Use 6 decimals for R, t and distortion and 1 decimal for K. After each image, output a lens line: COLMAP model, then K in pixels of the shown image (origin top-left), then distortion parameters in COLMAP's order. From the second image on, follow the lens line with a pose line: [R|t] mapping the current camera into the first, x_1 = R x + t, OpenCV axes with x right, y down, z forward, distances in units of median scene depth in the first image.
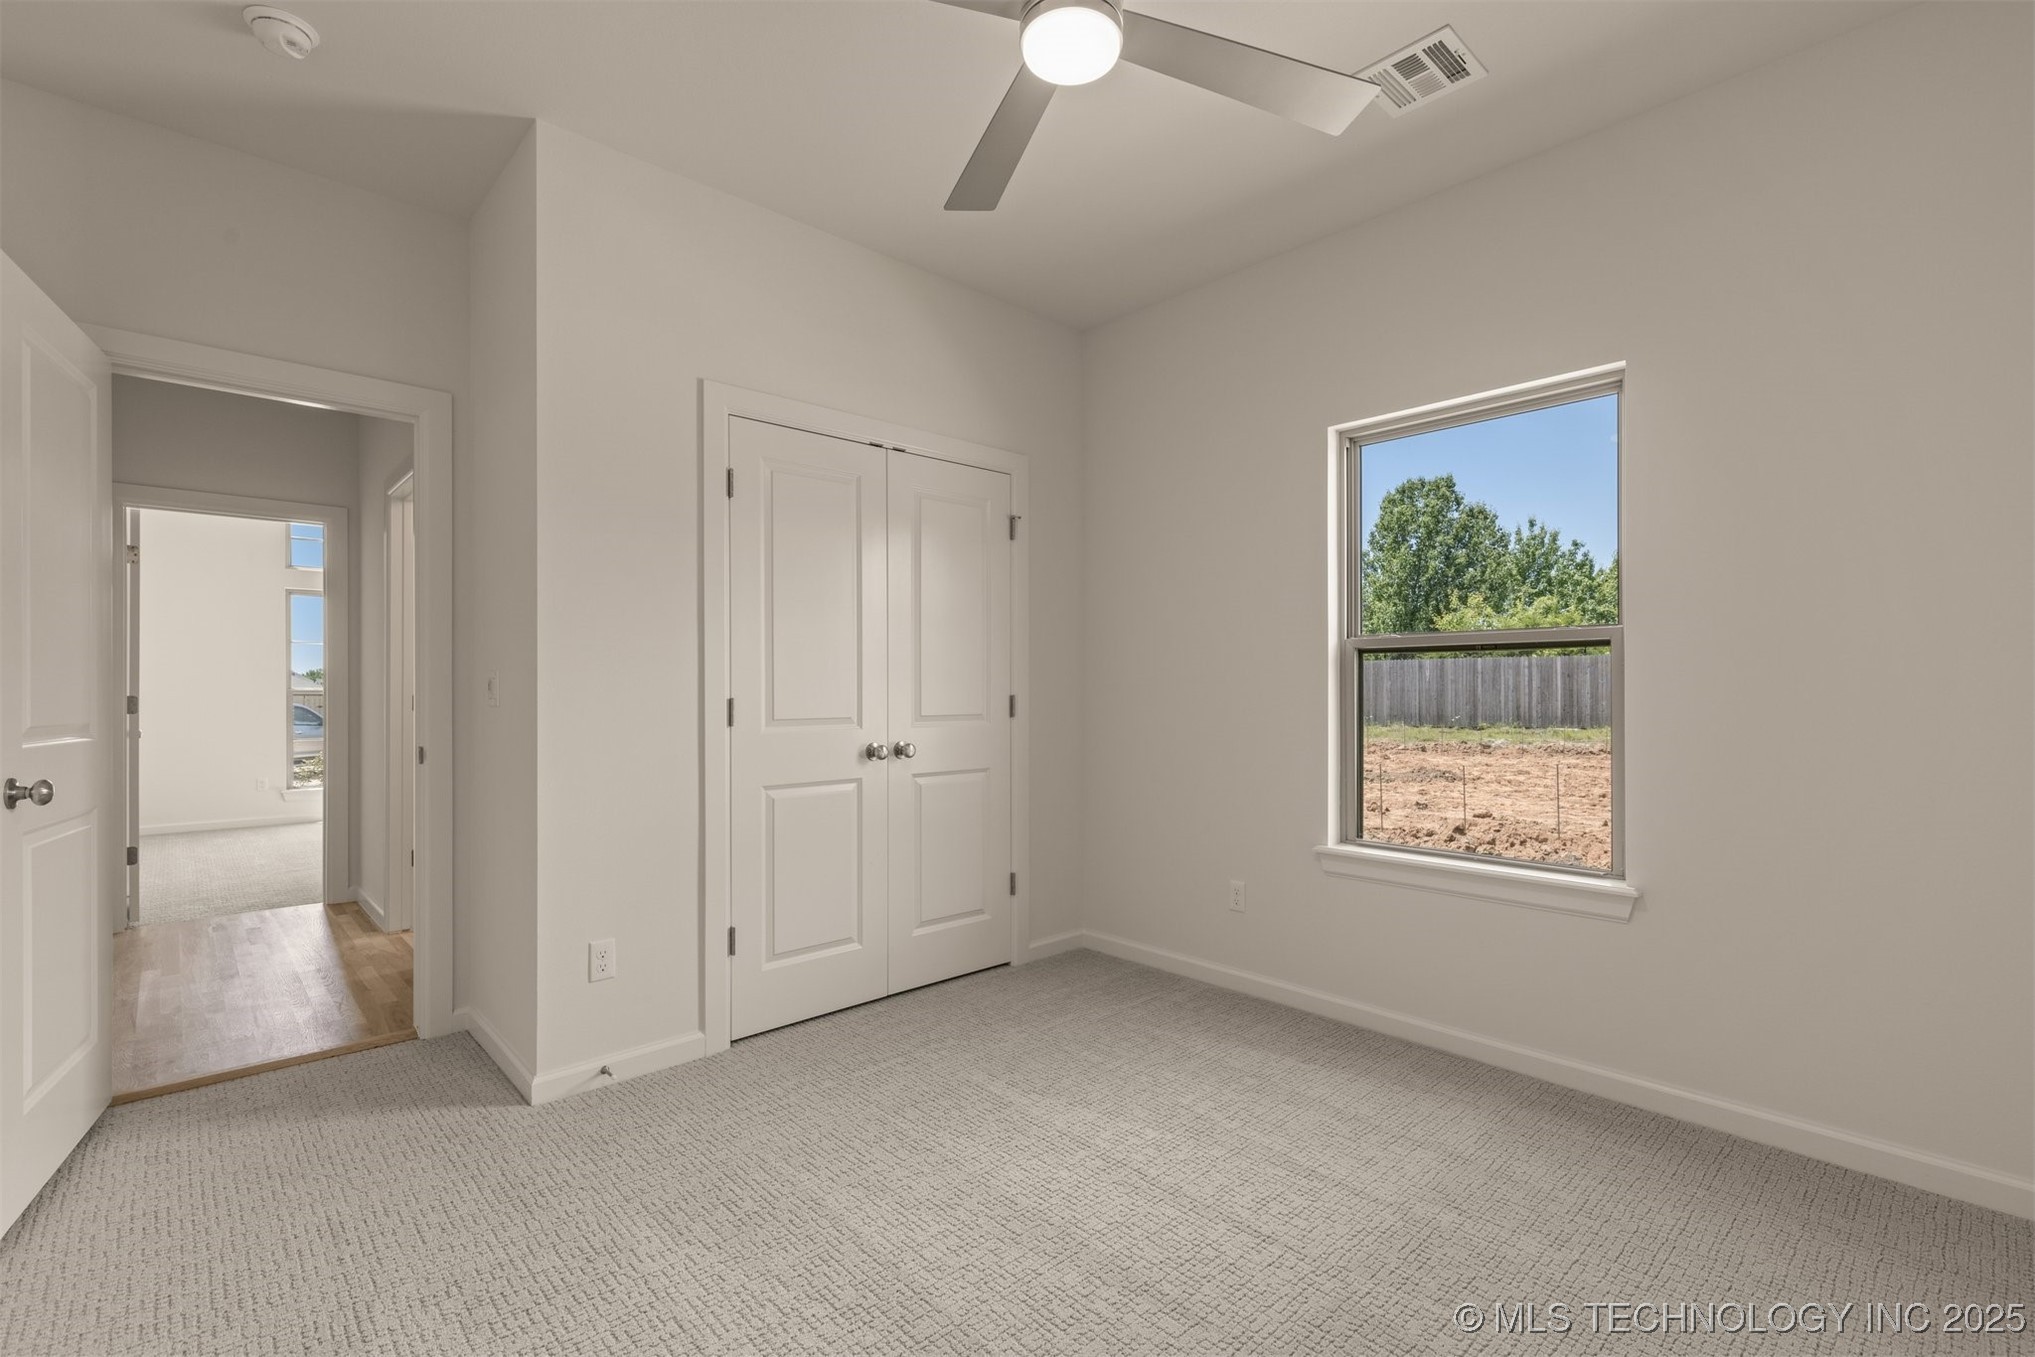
lens RADIAL K [[907.1, 0, 1020.2], [0, 907.1, 696.3], [0, 0, 1]] dist [0.013360, 0.000498]
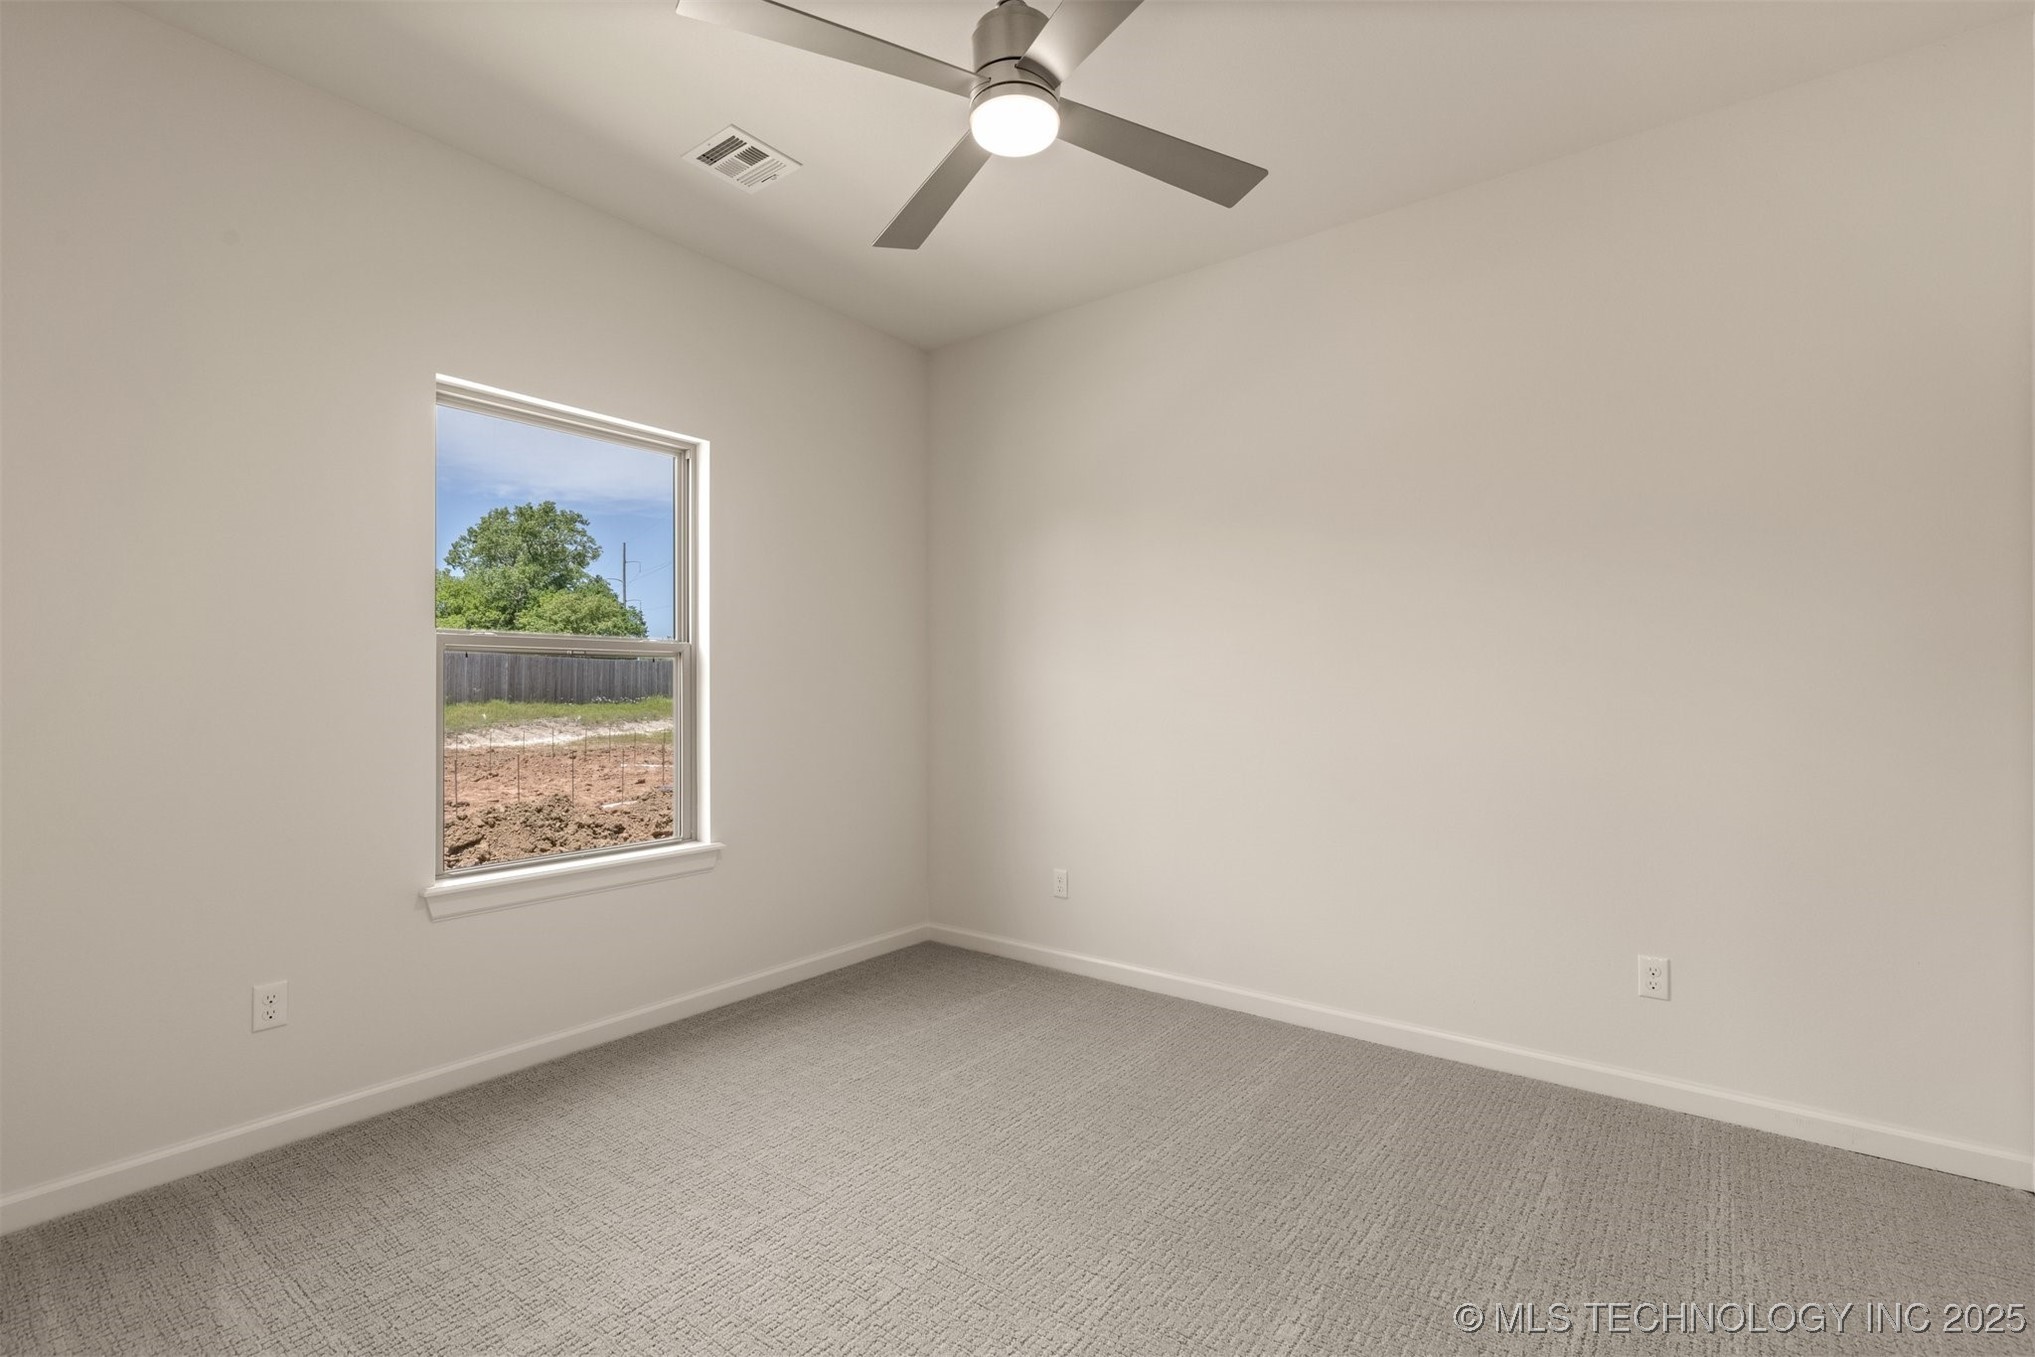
lens RADIAL K [[909.0, 0, 1019.1], [0, 909.0, 690.7], [0, 0, 1]] dist [0.003172, -0.000492]
pose [[-0.166560, 0.000263, 0.986031, -0.584228], [0.009328, 0.999956, 0.001309, -0.006314], [-0.985987, 0.009416, -0.166555, 0.655551]]
